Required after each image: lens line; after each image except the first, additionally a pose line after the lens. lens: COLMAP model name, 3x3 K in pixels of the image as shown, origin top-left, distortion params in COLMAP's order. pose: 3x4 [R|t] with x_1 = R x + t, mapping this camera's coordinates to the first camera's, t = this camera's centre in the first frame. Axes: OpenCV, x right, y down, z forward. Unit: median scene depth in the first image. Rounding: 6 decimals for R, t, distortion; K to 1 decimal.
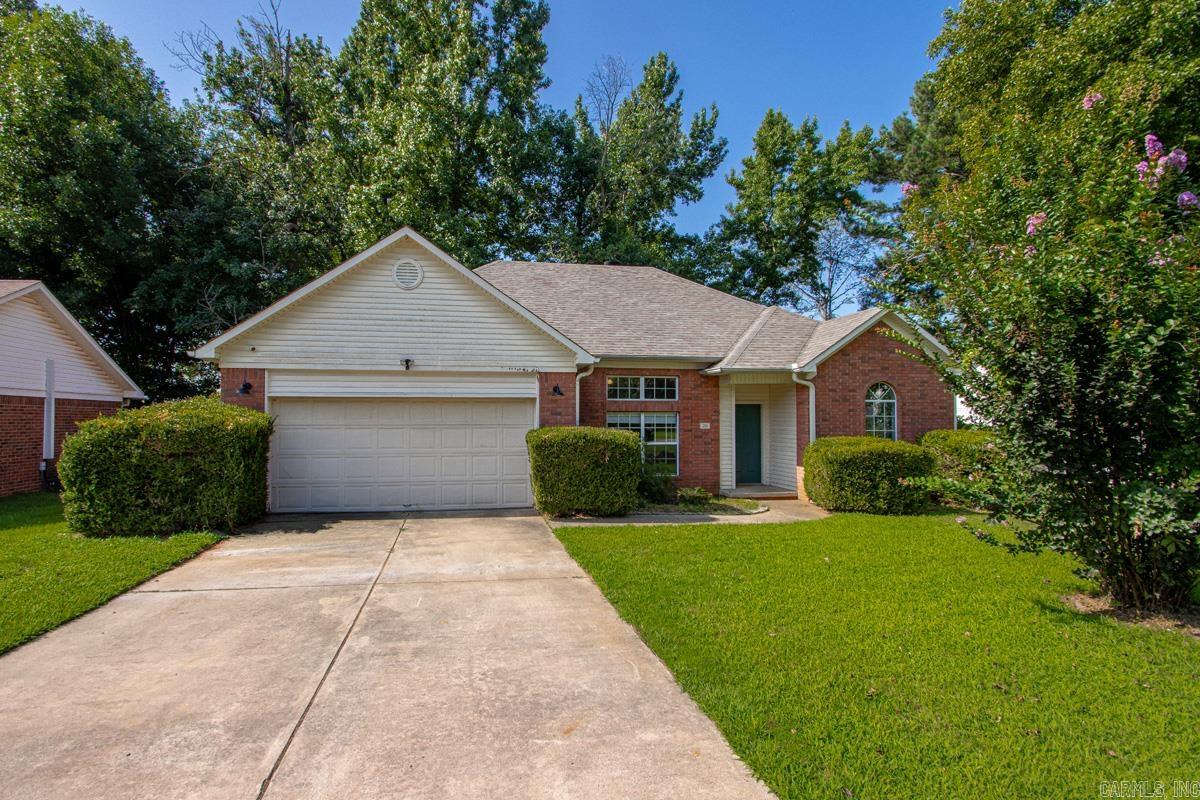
lens RADIAL K [[563.9, 0, 585.7], [0, 563.9, 400.5], [0, 0, 1]] dist [0.022702, -0.019726]
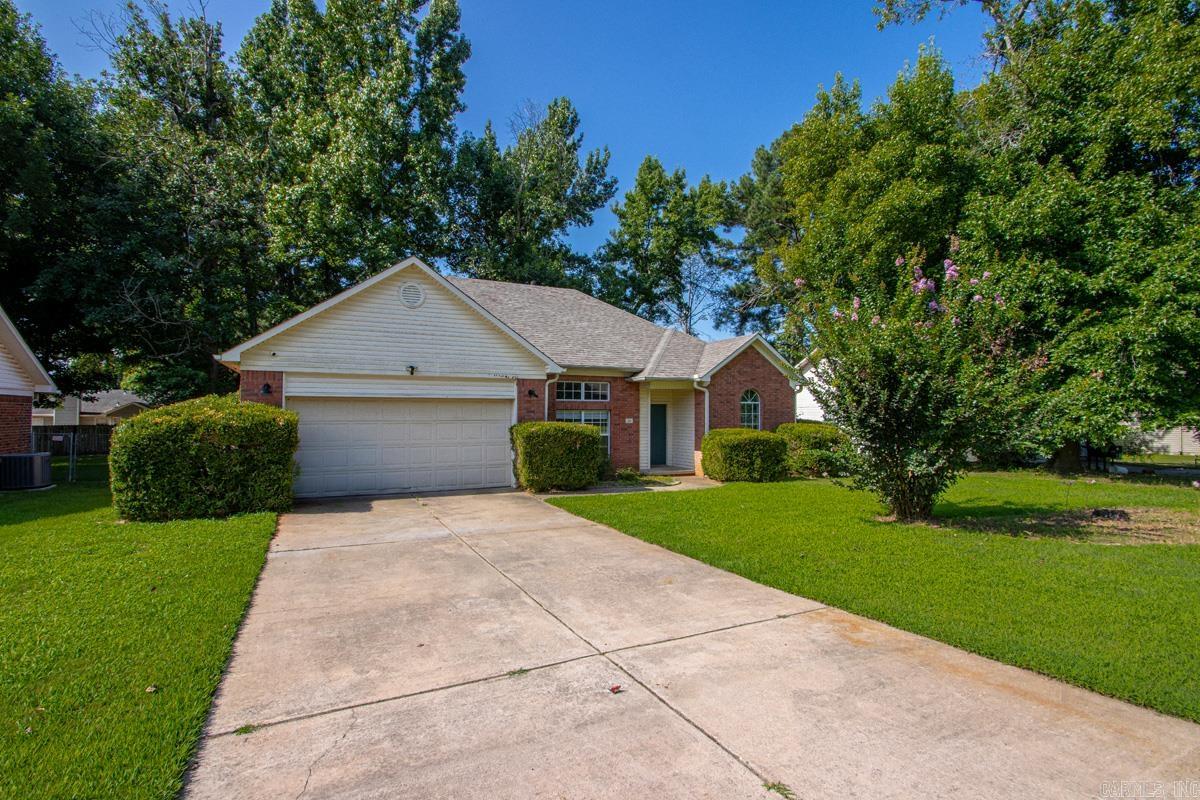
lens RADIAL K [[526.7, 0, 609.7], [0, 526.7, 398.1], [0, 0, 1]] dist [0.018141, -0.014567]
pose [[0.961306, 0.009983, 0.275302, -0.163750], [-0.010642, 0.999943, 0.000900, -0.007719], [-0.275277, -0.003794, 0.961357, -0.146504]]
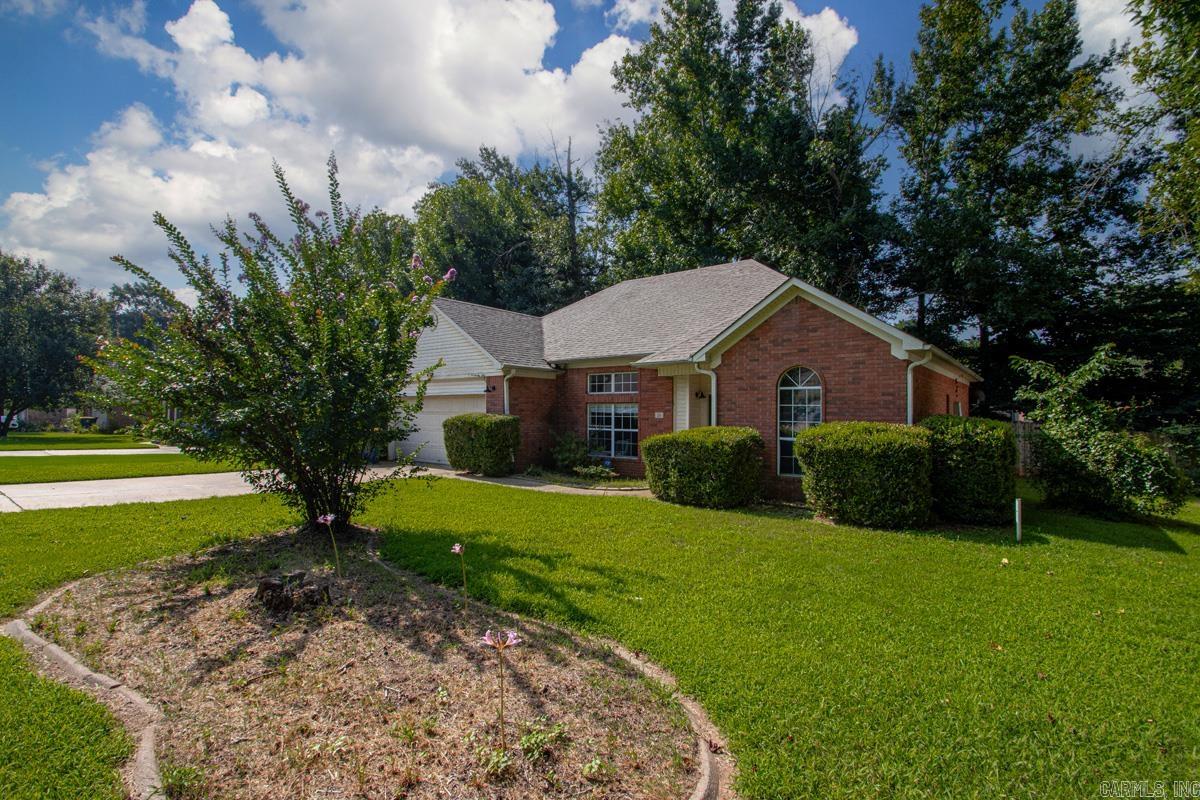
lens RADIAL K [[563.9, 0, 585.7], [0, 563.9, 400.5], [0, 0, 1]] dist [0.022702, -0.019726]
pose [[0.673080, -0.012183, -0.739470, 0.915485], [0.020724, 0.999782, 0.002392, 0.010822], [0.739279, -0.016934, 0.673186, 0.165917]]
